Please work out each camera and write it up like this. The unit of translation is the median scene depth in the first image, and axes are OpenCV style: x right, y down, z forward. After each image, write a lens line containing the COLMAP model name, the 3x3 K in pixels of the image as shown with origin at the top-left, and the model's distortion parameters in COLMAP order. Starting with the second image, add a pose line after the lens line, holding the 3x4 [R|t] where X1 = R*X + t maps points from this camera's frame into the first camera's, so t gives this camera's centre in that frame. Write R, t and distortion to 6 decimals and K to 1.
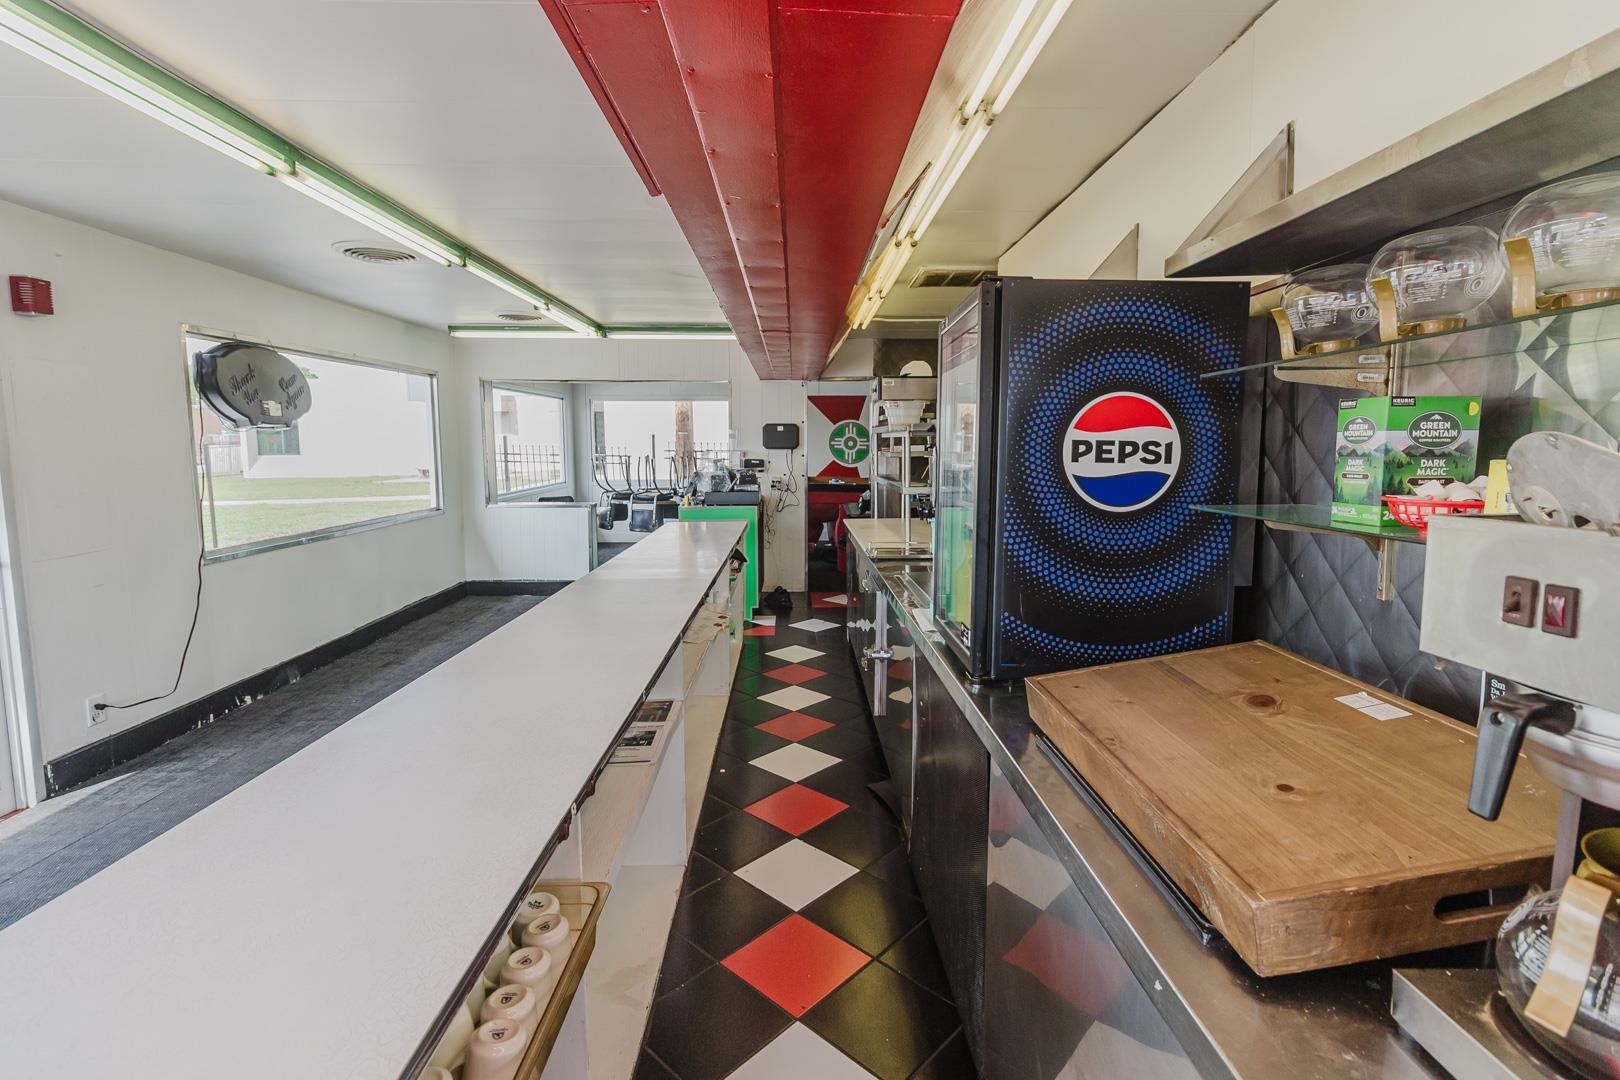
lens RADIAL K [[744.3, 0, 808.4], [0, 744.3, 513.6], [0, 0, 1]] dist [0.001717, 0.000387]
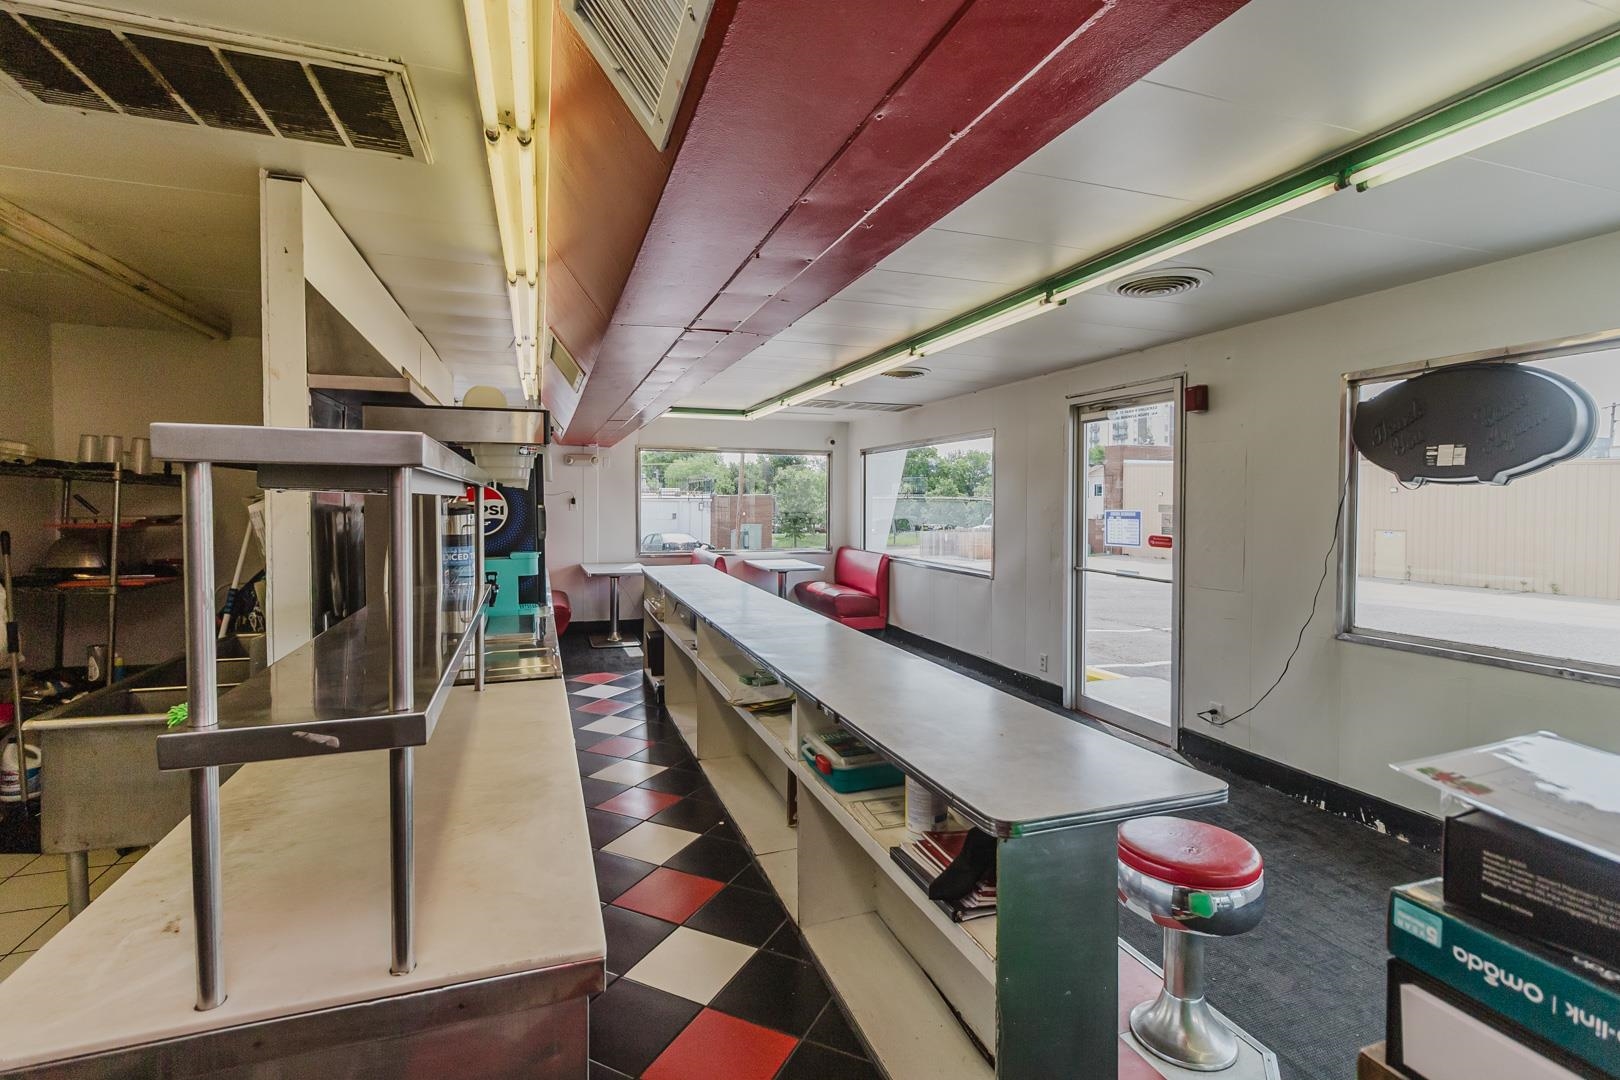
lens RADIAL K [[744.3, 0, 808.4], [0, 744.3, 513.6], [0, 0, 1]] dist [0.001717, 0.000387]
pose [[-0.947895, 0.013109, -0.318313, 0.075226], [-0.022056, 0.994055, 0.106618, -0.155903], [0.317819, 0.108083, -0.941971, 1.555254]]
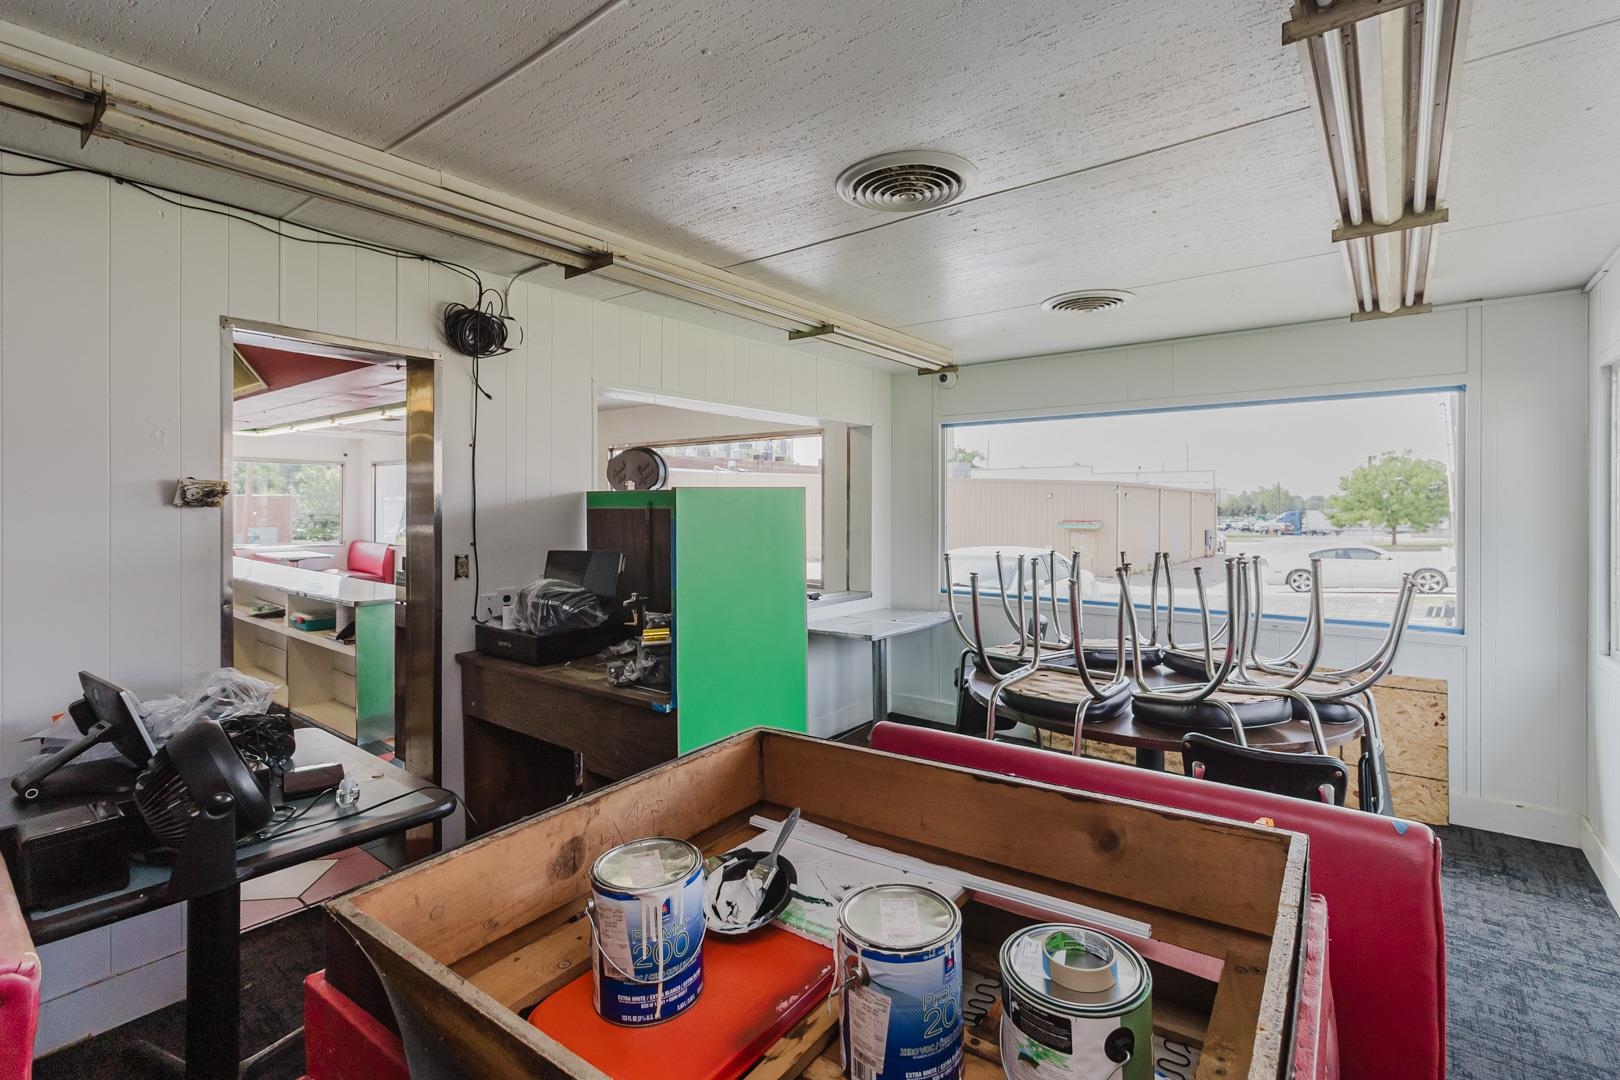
lens RADIAL K [[744.3, 0, 808.4], [0, 744.3, 513.6], [0, 0, 1]] dist [0.001717, 0.000387]
pose [[-0.637505, 0.011594, -0.770359, 0.298374], [-0.073302, 0.994438, 0.075627, -0.242122], [0.766951, 0.104682, -0.633110, 2.434004]]
